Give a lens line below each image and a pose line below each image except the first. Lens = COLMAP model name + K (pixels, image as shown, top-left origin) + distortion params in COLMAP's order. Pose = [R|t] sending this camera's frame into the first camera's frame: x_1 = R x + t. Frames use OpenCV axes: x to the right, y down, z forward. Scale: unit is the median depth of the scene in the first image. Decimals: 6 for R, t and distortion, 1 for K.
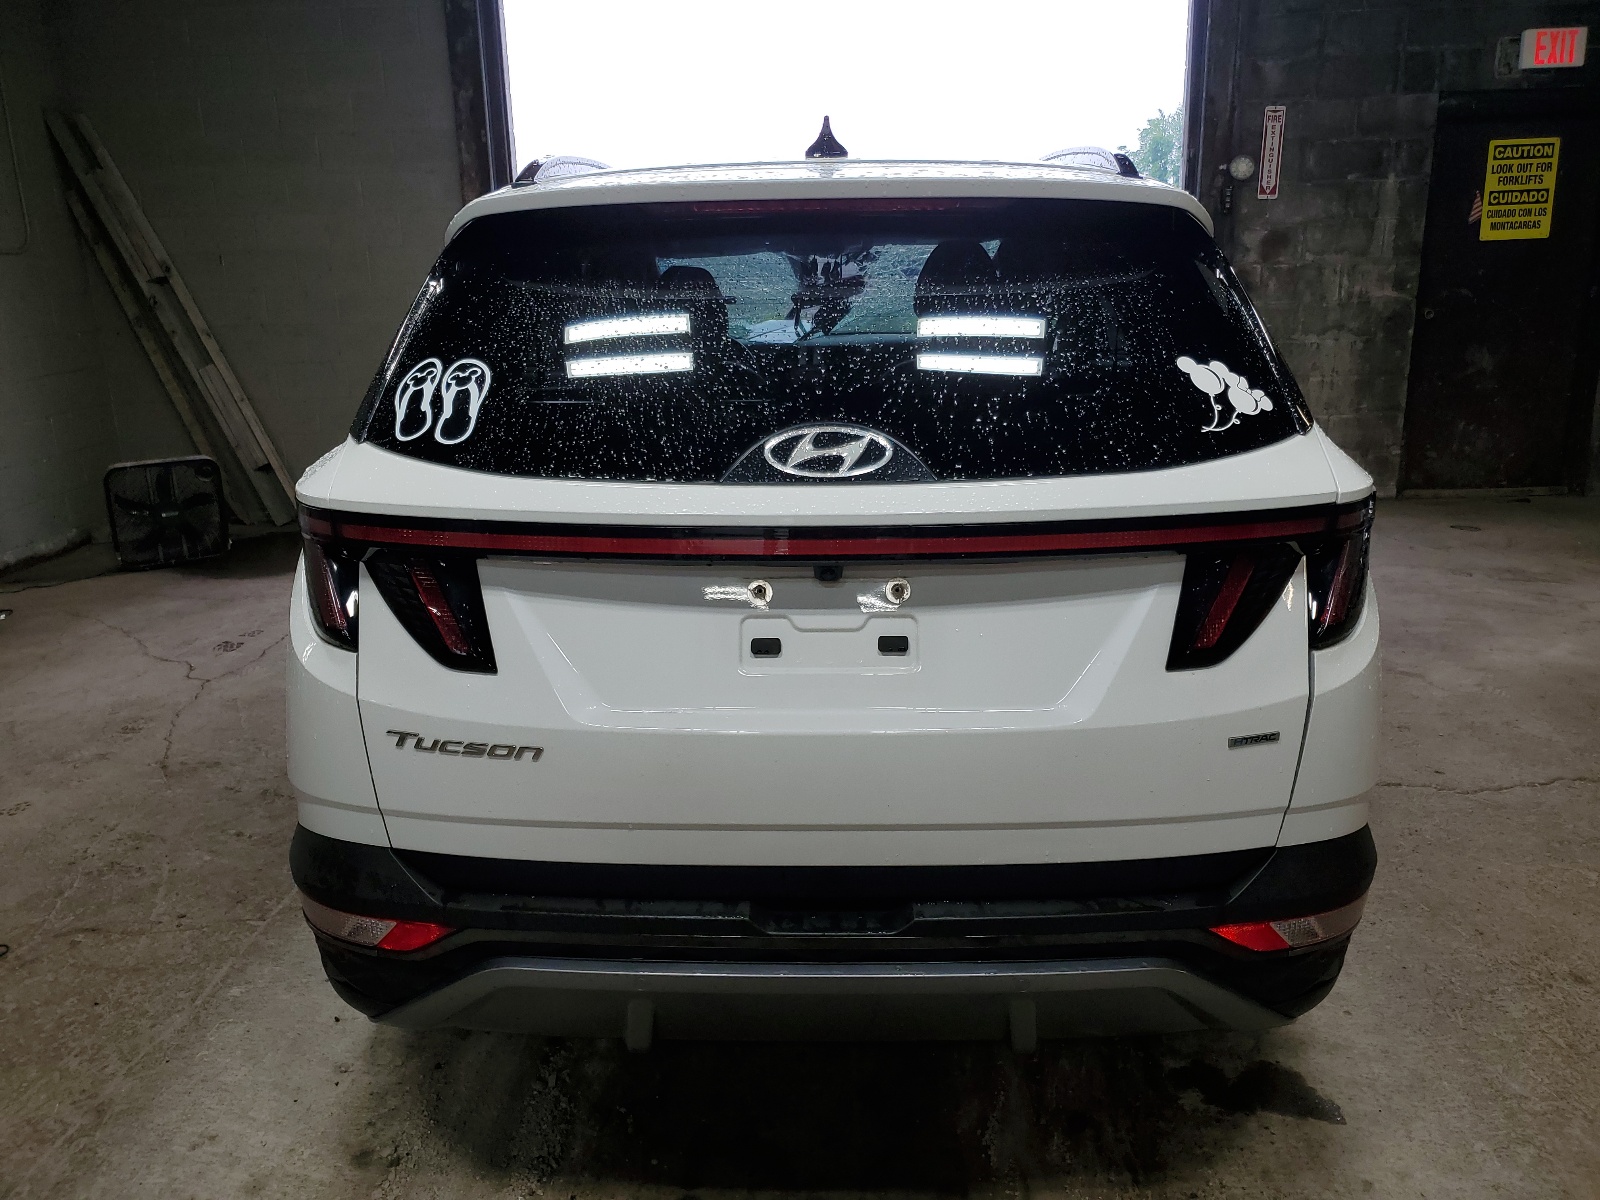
lens RADIAL K [[1231.1, 0, 765.4], [0, 1231.1, 594.7], [0, 0, 1]] dist [0.010412, 0.009770]
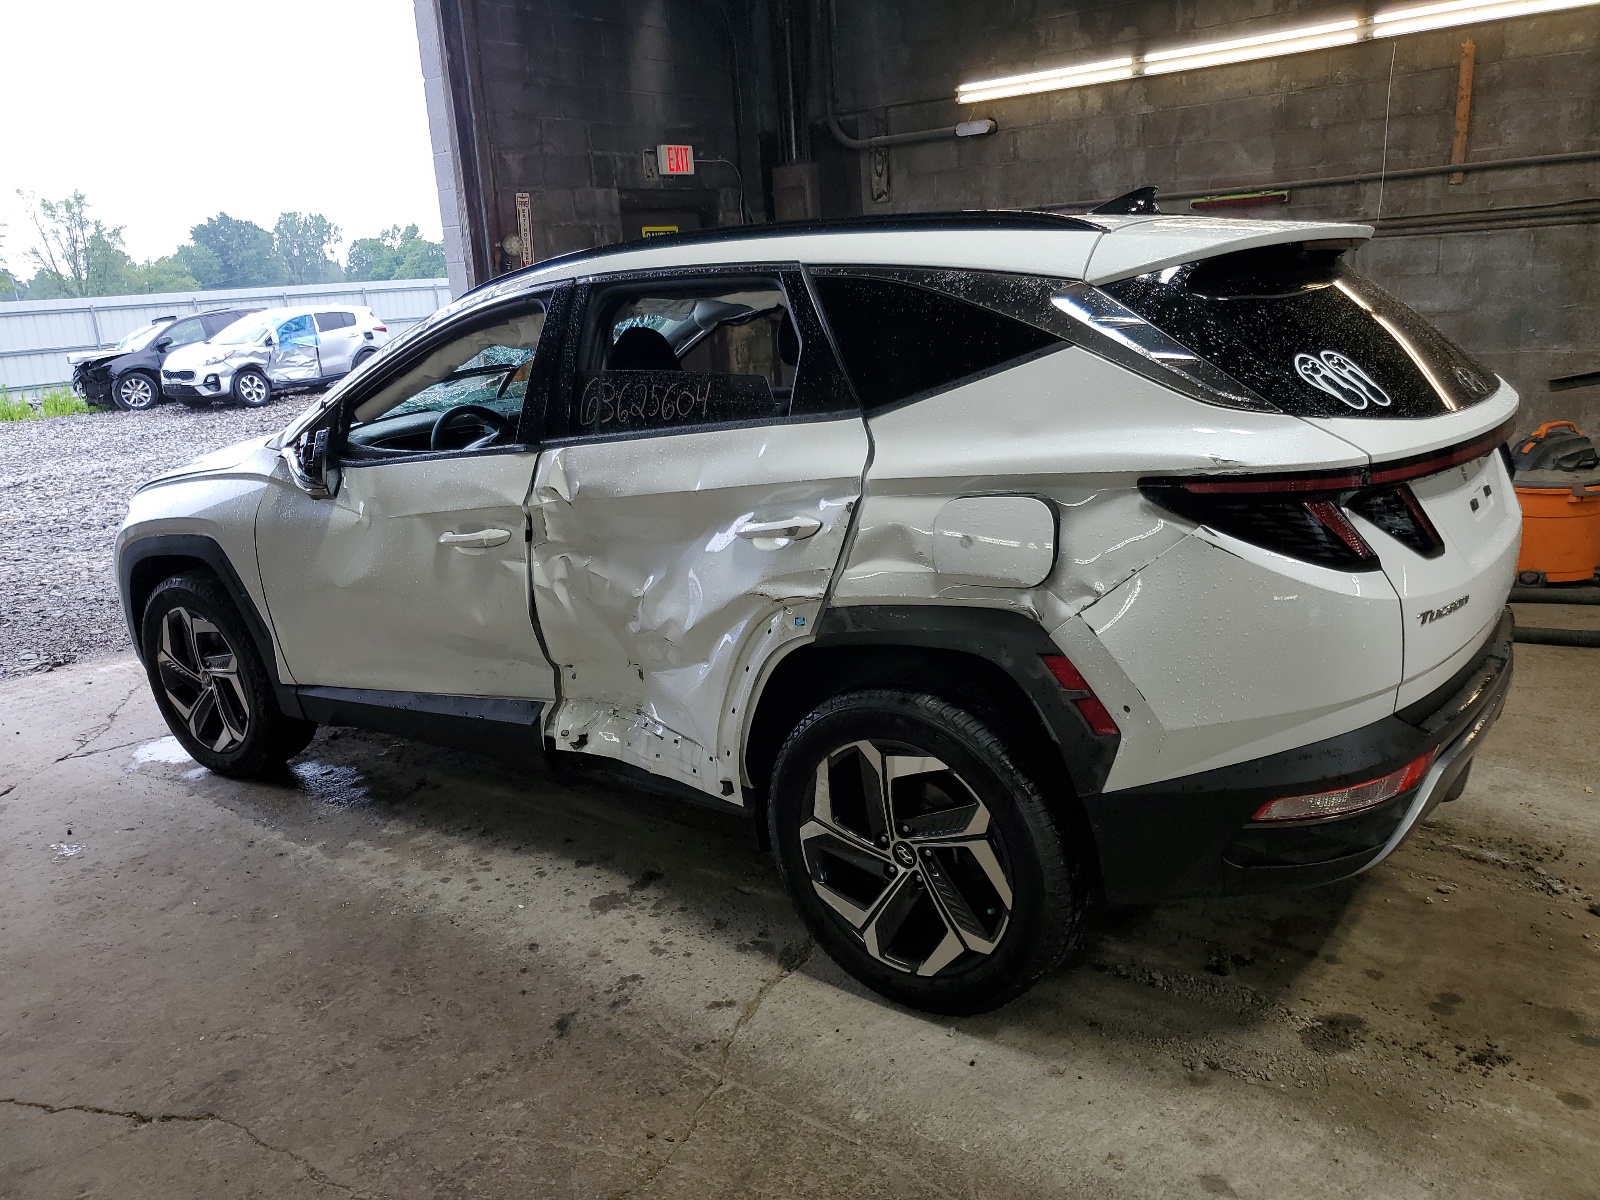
lens RADIAL K [[1227.9, 0, 801.5], [0, 1227.9, 577.6], [0, 0, 1]] dist [0.009995, -0.008564]
pose [[0.576245, -0.206698, 0.790707, -0.429985], [0.267615, 0.961873, 0.056412, -0.046052], [-0.772220, 0.179098, 0.609590, 0.167900]]
